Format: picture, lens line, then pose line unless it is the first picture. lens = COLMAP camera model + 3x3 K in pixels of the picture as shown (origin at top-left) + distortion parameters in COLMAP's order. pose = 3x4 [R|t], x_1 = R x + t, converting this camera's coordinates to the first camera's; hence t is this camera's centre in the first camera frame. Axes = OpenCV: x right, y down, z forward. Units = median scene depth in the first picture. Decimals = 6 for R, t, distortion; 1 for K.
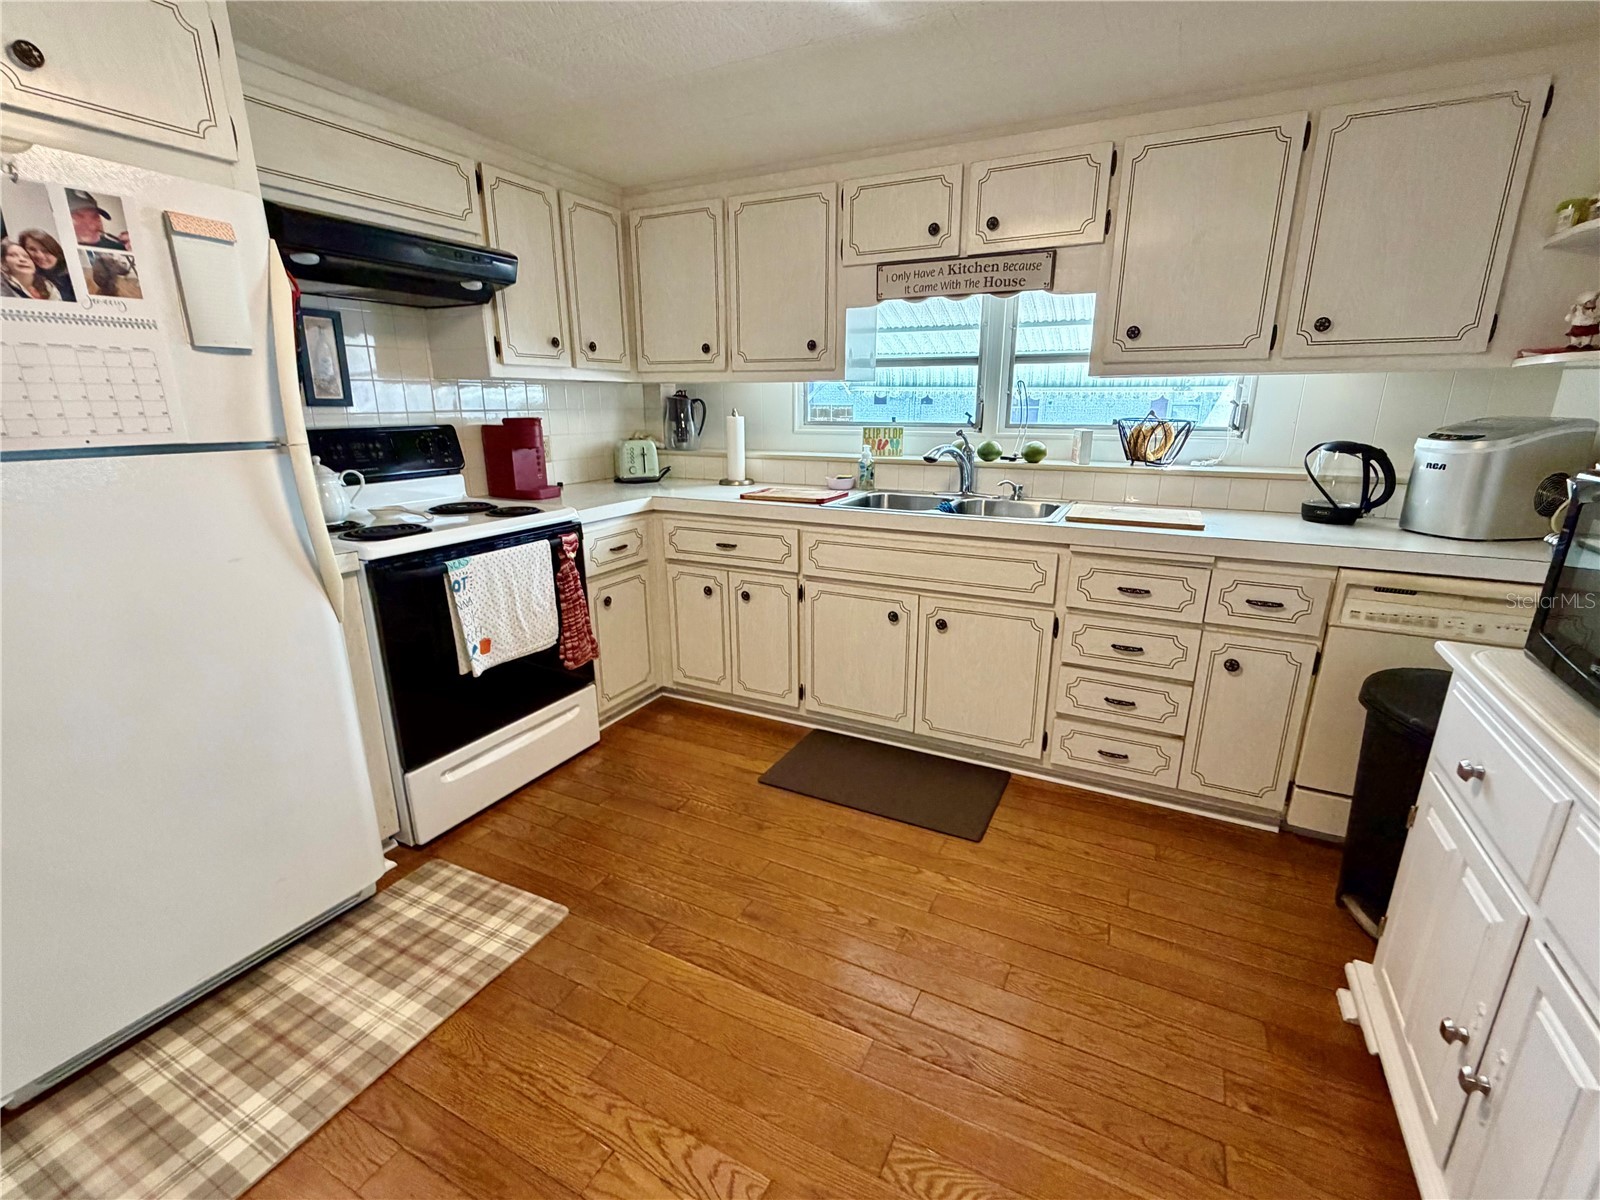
lens RADIAL K [[717.2, 0, 803.4], [0, 717.2, 602.4], [0, 0, 1]] dist [0.000779, -0.000669]
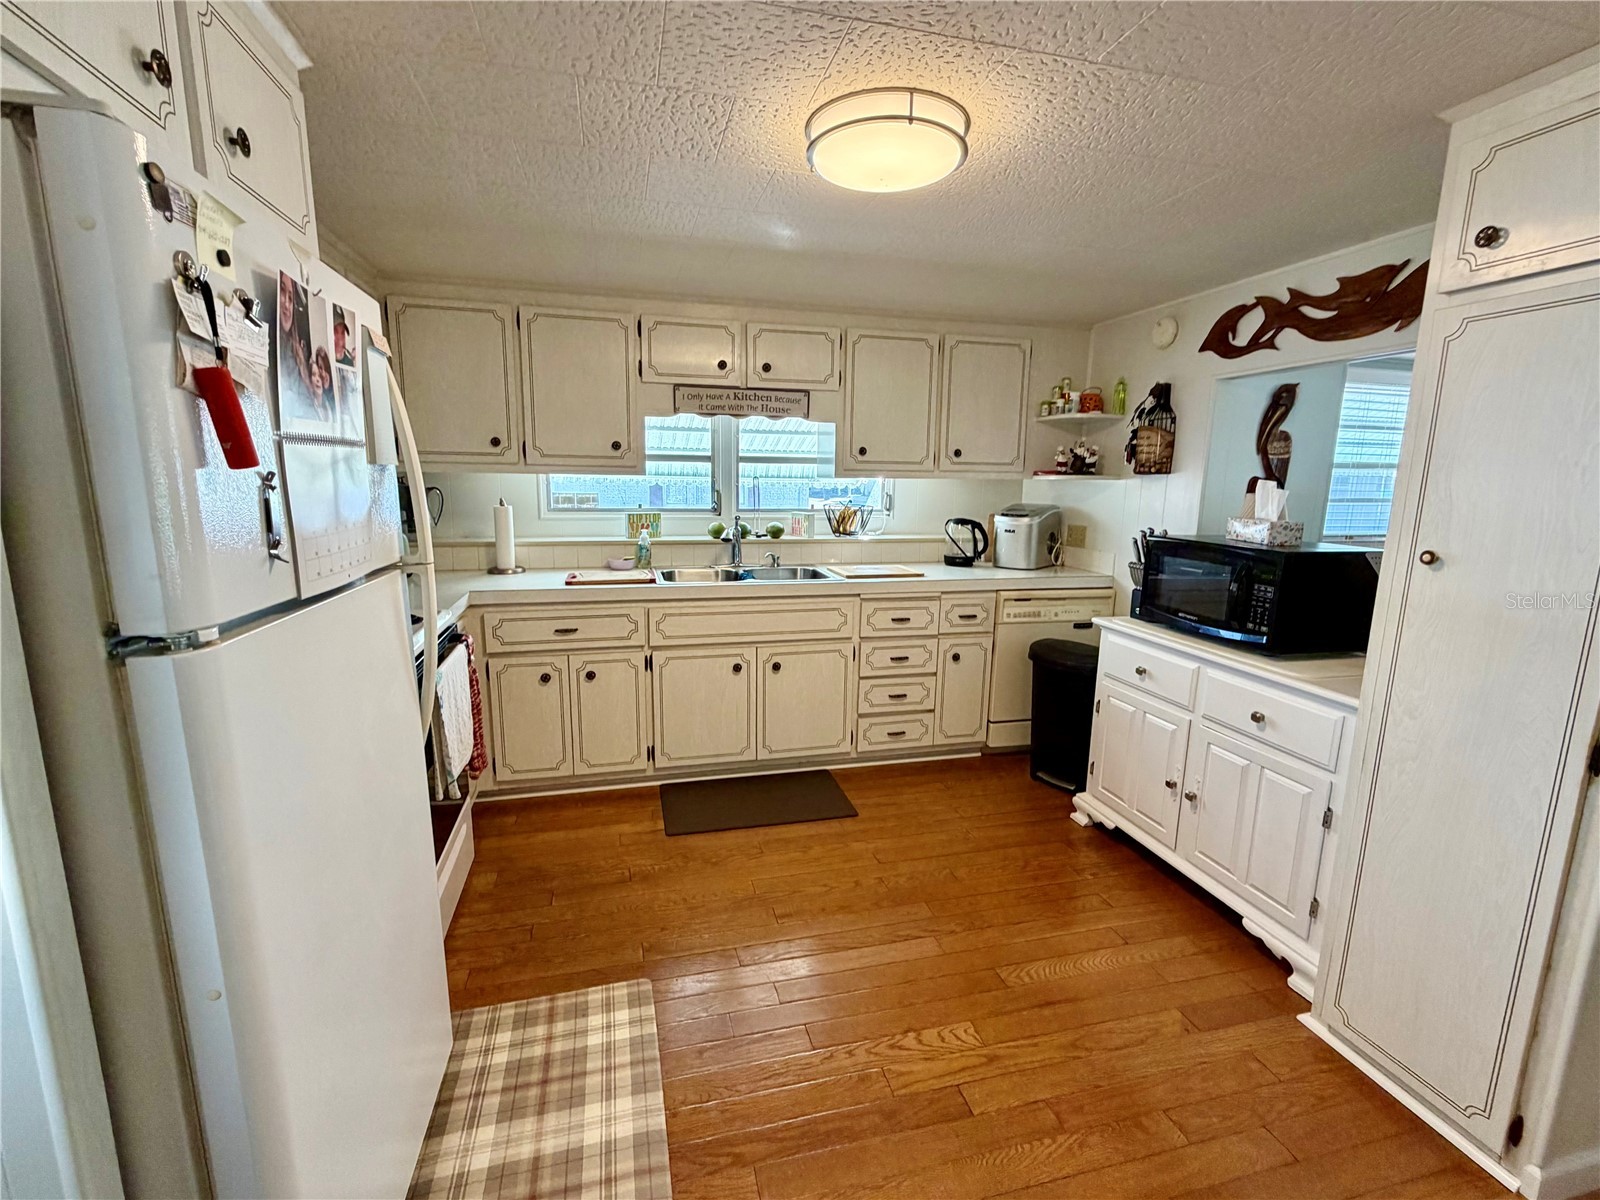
lens RADIAL K [[717.2, 0, 806.4], [0, 717.2, 599.6], [0, 0, 1]] dist [0.000779, -0.000669]
pose [[0.746016, -0.104137, 0.657735, -0.619451], [0.164630, 0.985880, -0.030635, -0.040571], [-0.645257, 0.131137, 0.752626, -0.014512]]
